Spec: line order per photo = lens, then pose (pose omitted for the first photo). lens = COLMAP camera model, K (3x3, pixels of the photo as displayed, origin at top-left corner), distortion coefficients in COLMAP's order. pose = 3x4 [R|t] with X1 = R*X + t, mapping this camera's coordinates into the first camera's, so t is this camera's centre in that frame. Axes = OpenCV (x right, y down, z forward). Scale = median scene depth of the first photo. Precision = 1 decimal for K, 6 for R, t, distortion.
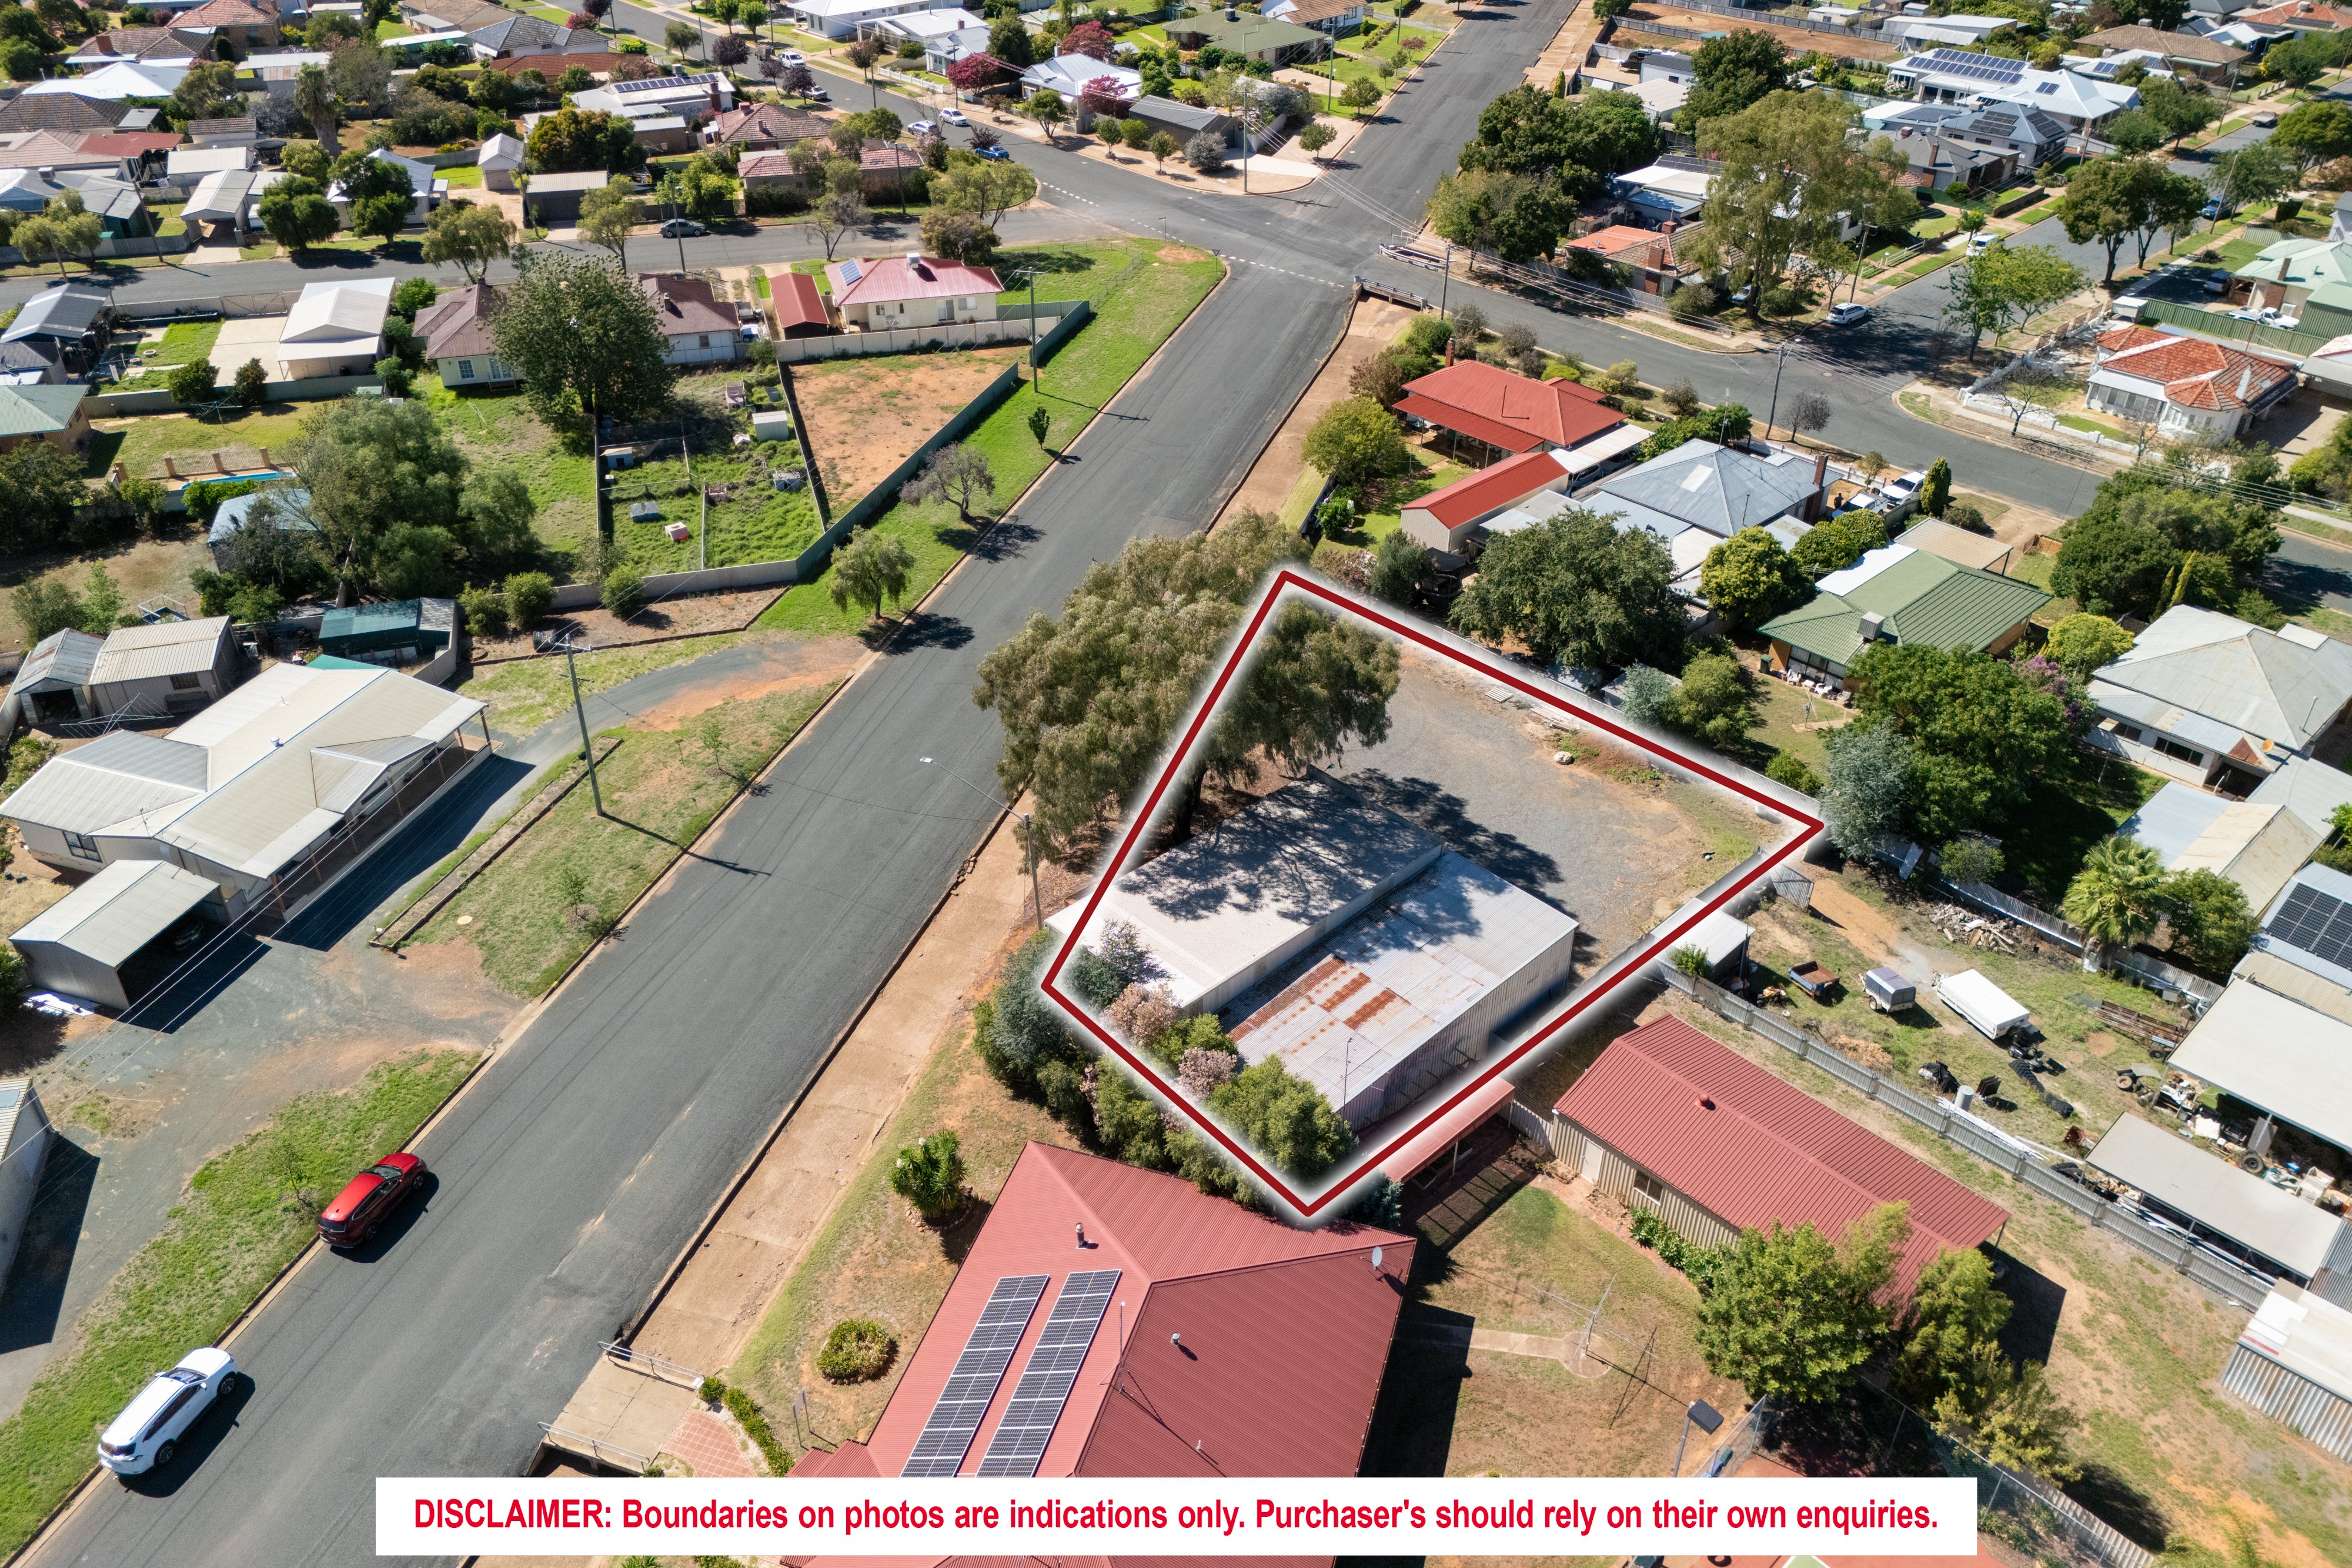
lens RADIAL K [[1657.6, 0, 1176.0], [0, 1657.6, 784.0], [0, 0, 1]] dist [0.052680, -0.003265]
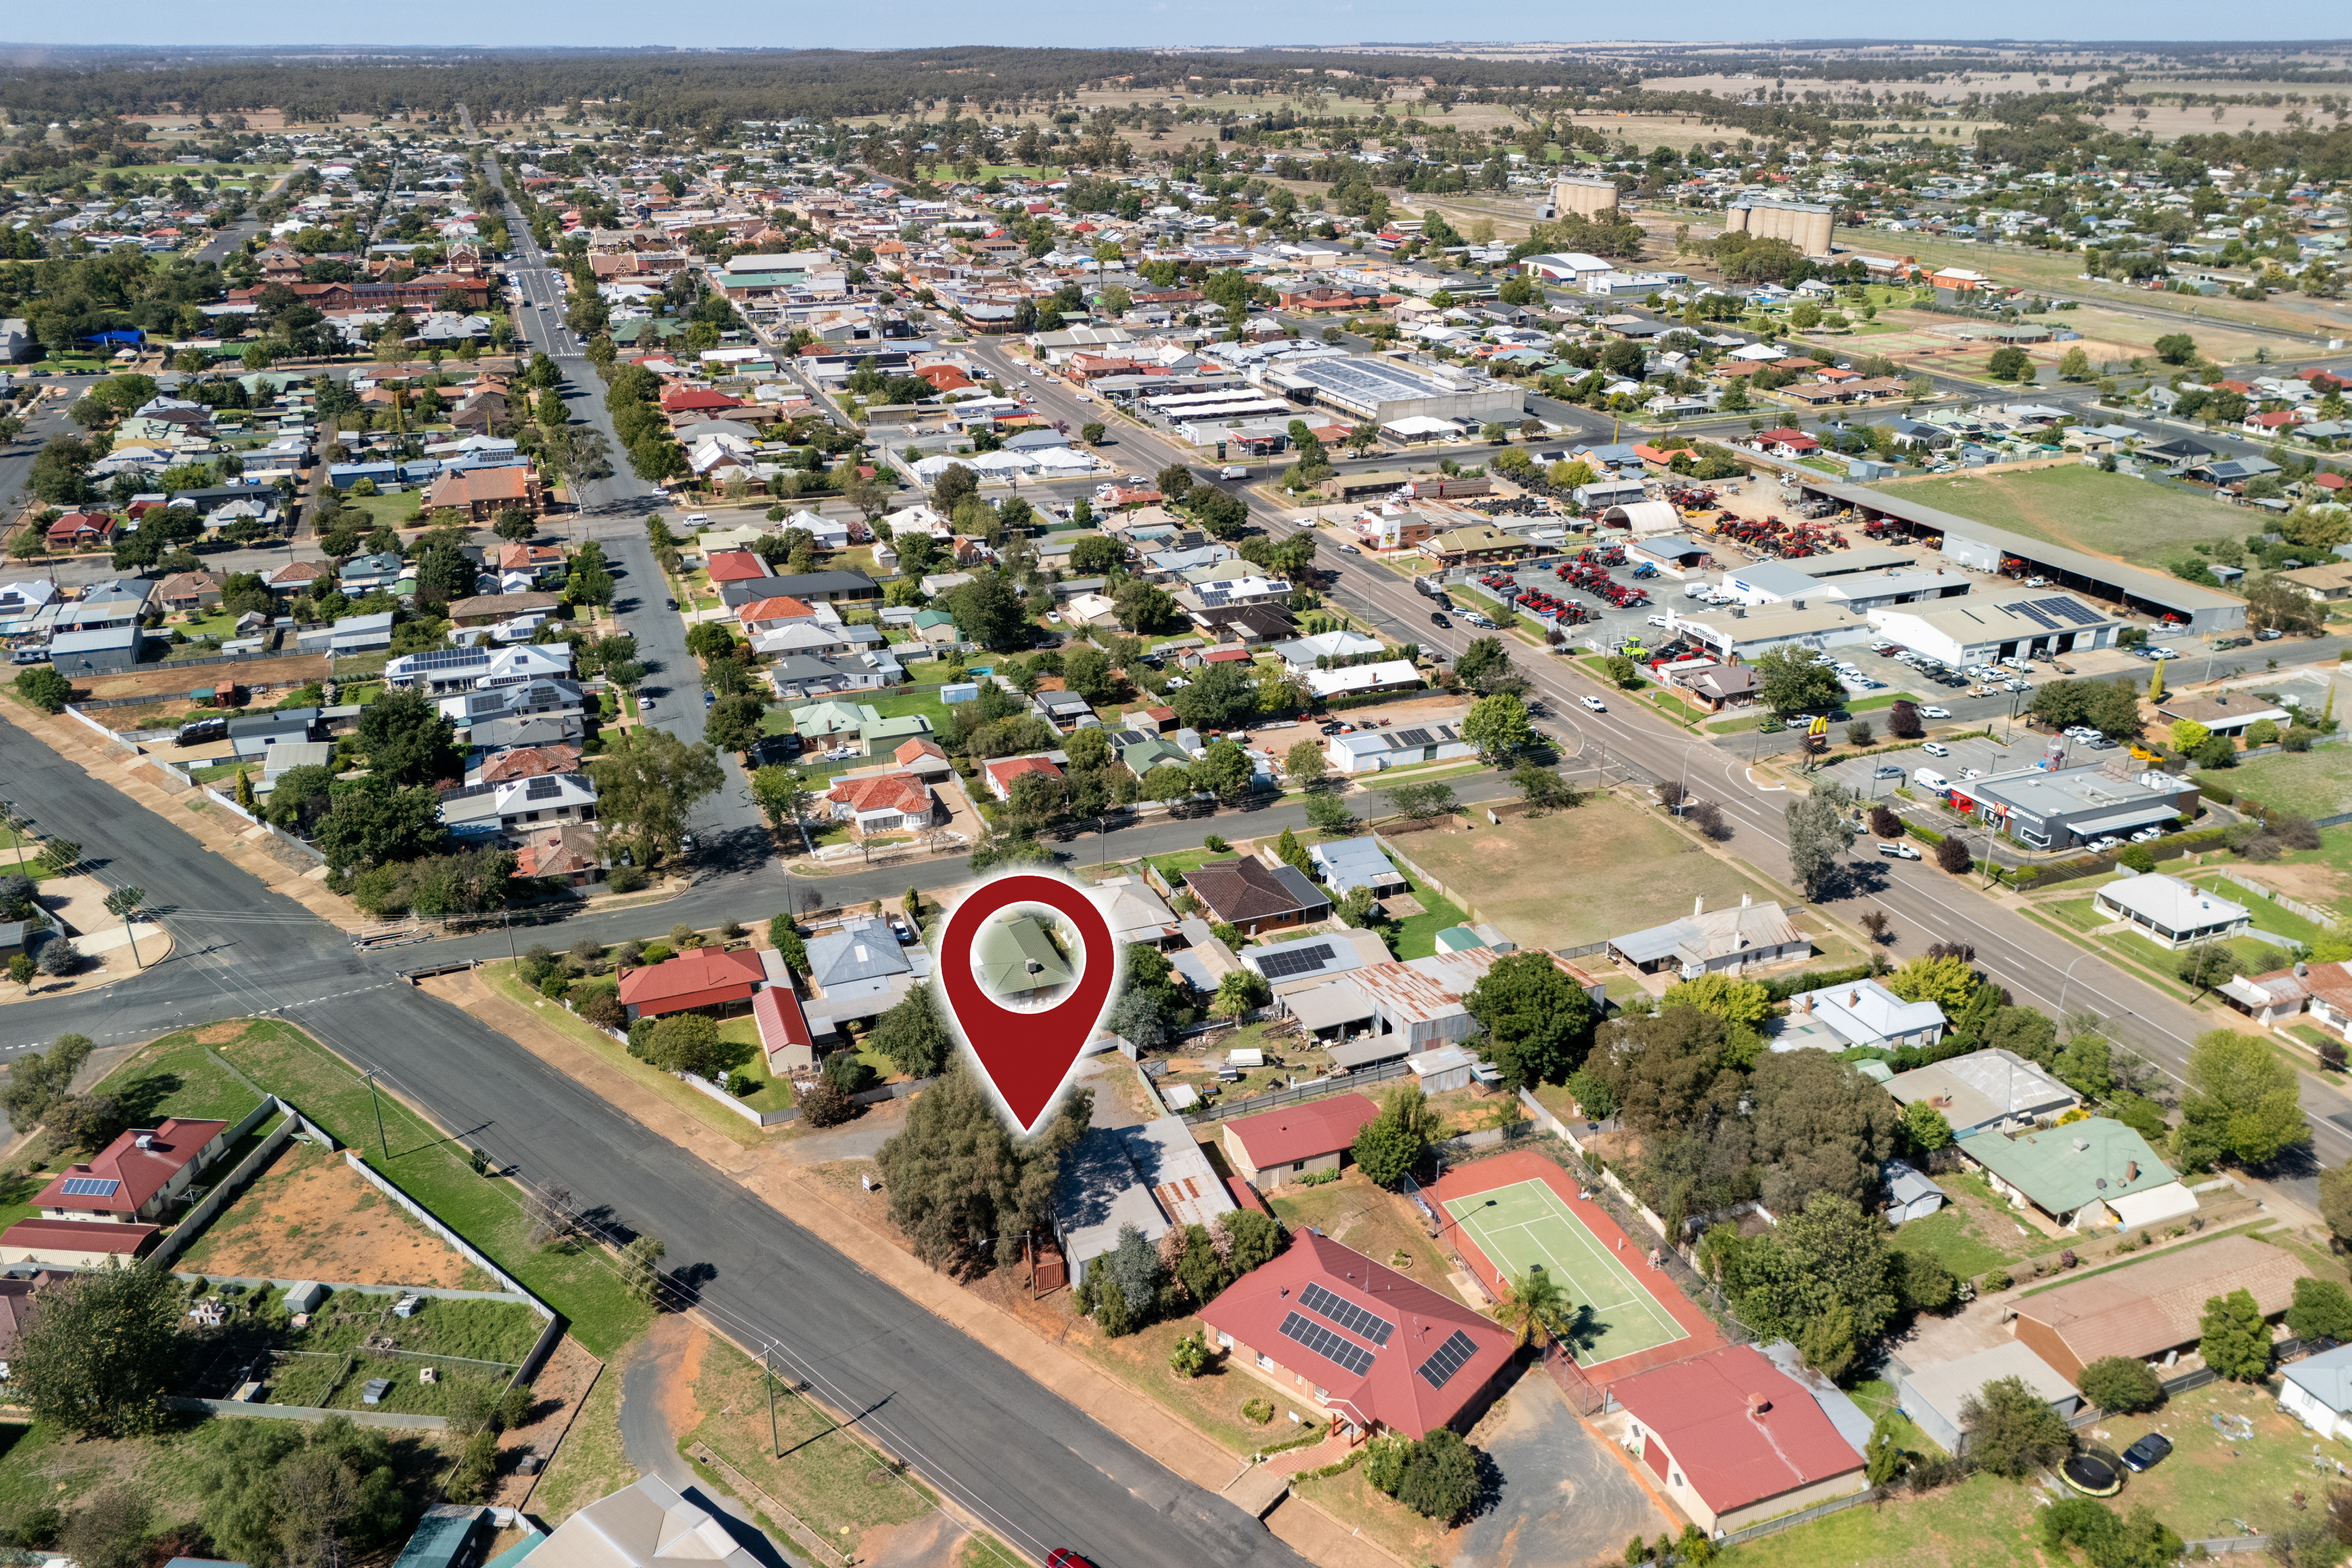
lens RADIAL K [[1740.8, 0, 1176.0], [0, 1740.8, 784.0], [0, 0, 1]] dist [0.035465, -0.001378]
pose [[0.373341, -0.376138, 0.848019, -1.429394], [0.539408, 0.831723, 0.131435, -0.541431], [-0.754755, 0.408358, 0.513409, -0.342274]]
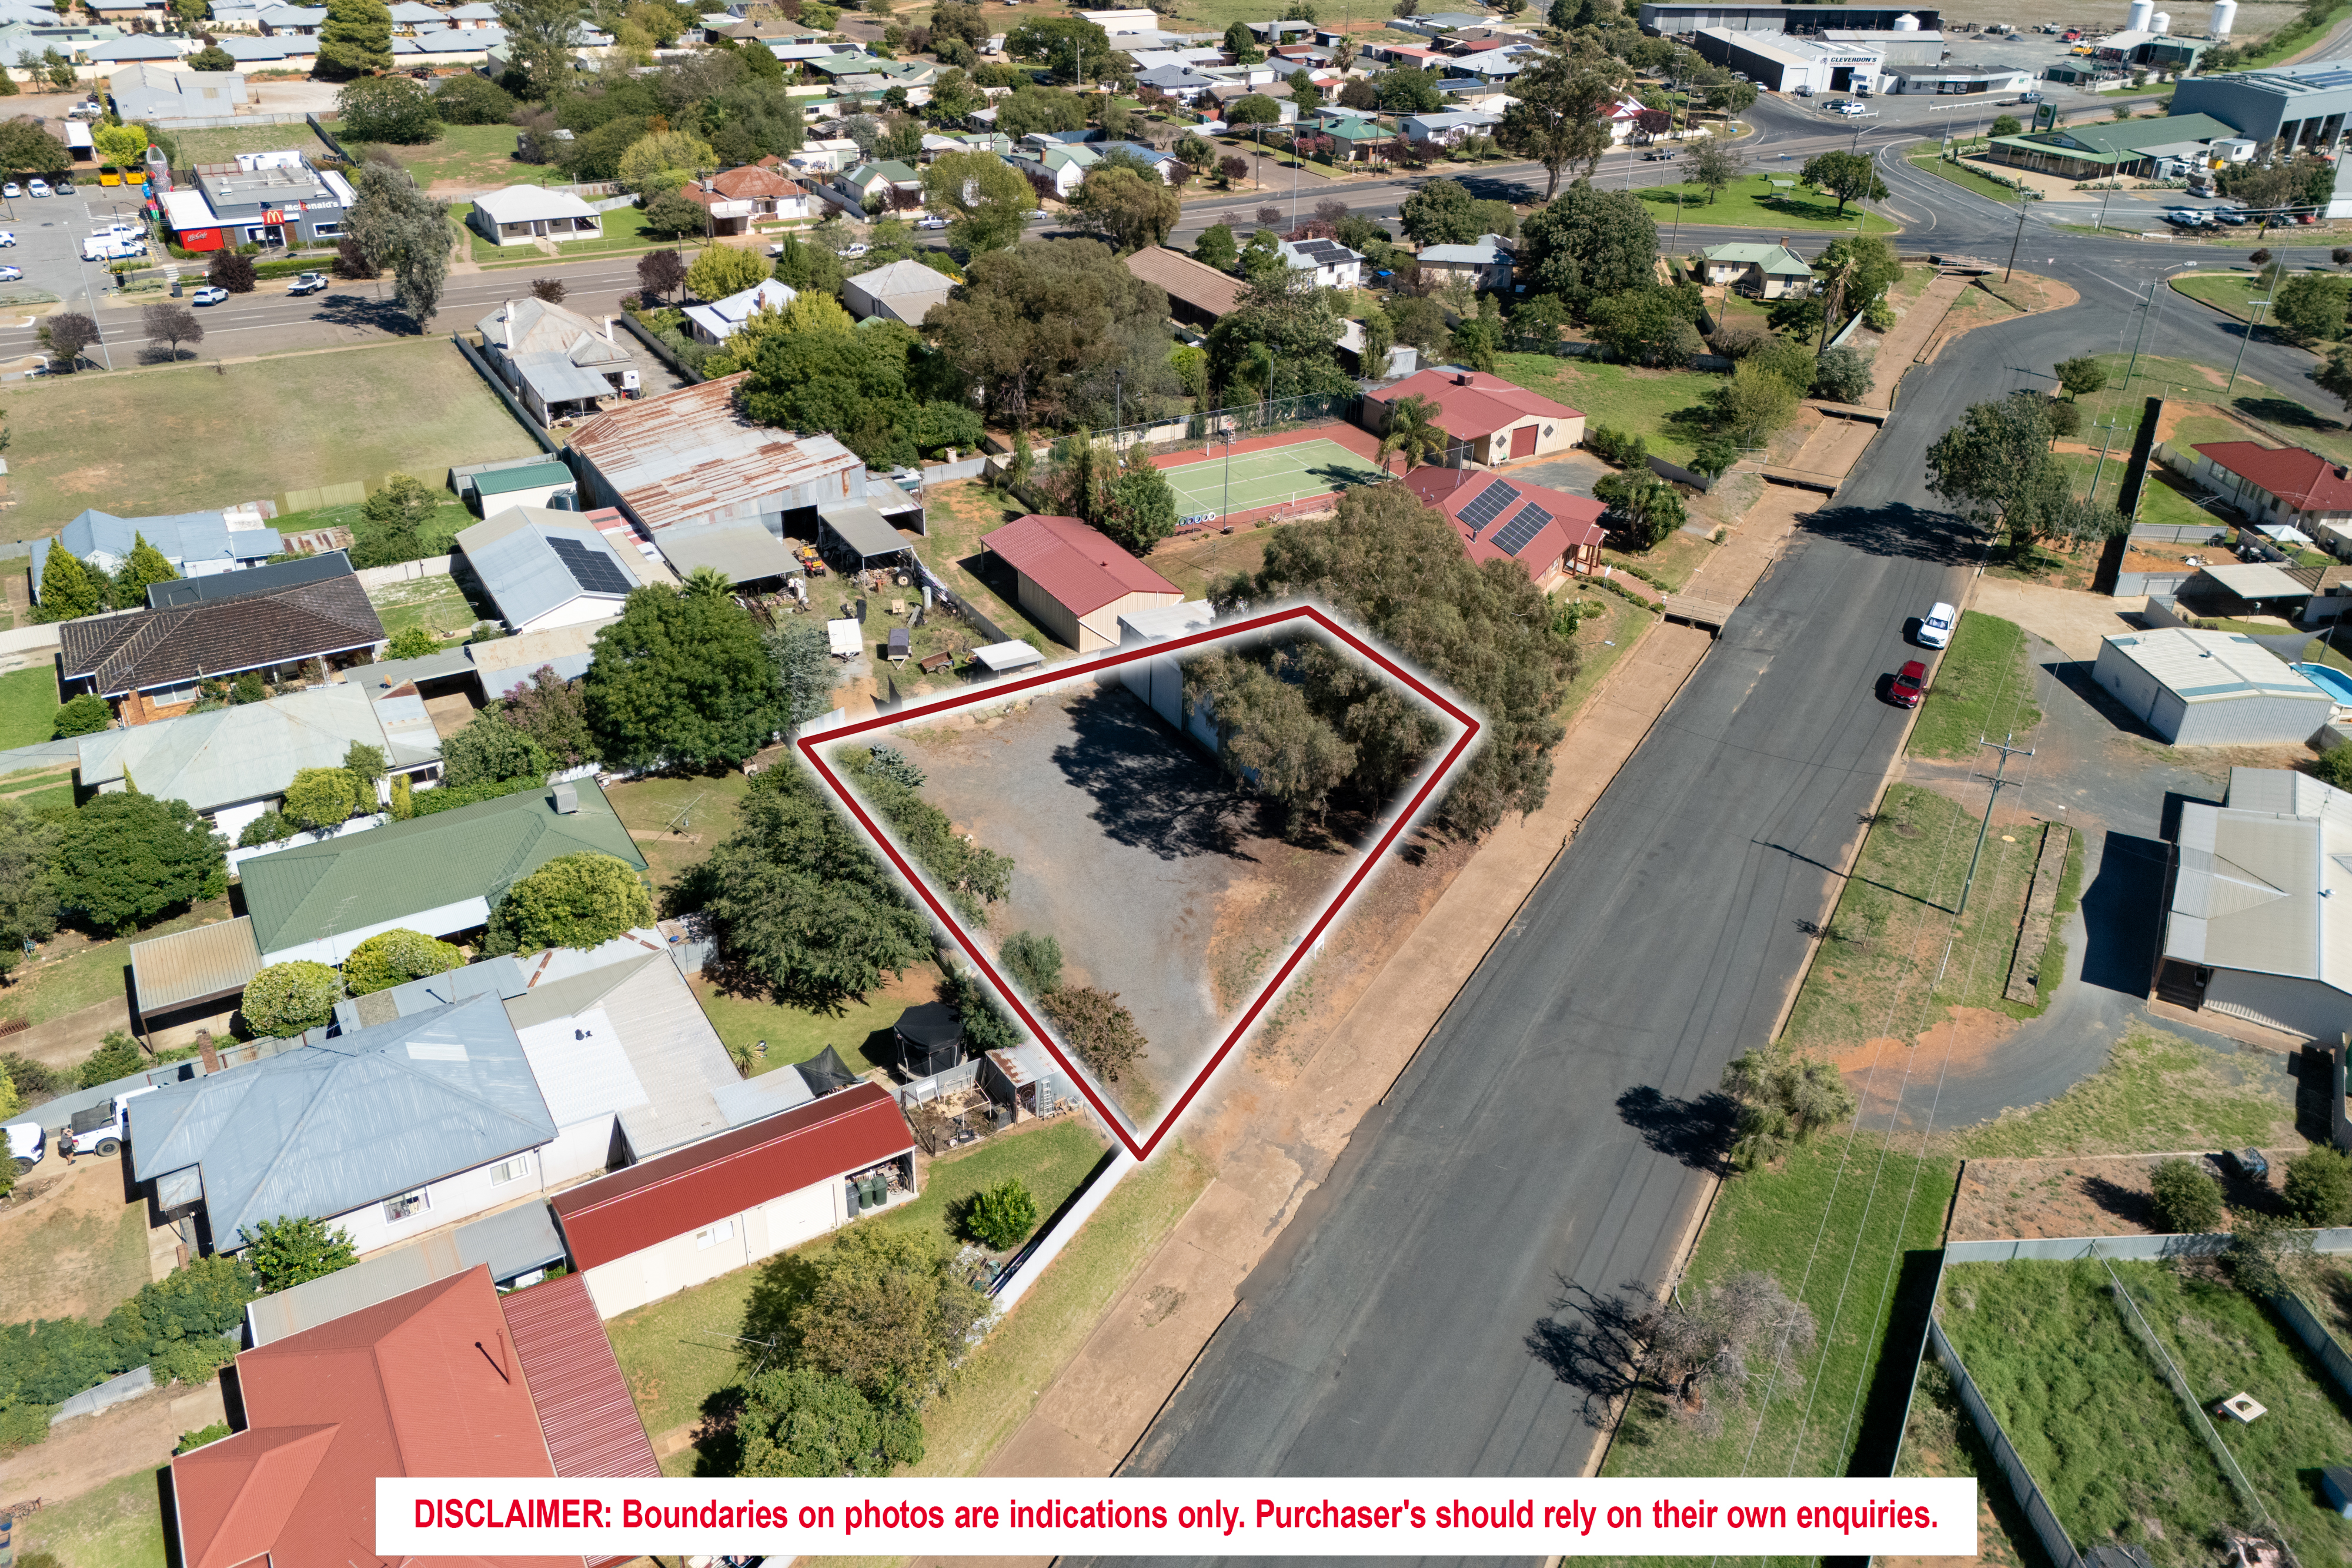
lens RADIAL K [[1657.6, 0, 1176.0], [0, 1657.6, 784.0], [0, 0, 1]] dist [0.052680, -0.003265]
pose [[-0.978239, -0.127242, 0.163887, -0.050732], [0.097647, 0.414599, 0.904750, -1.033415], [-0.183070, 0.901064, -0.393152, 1.531890]]
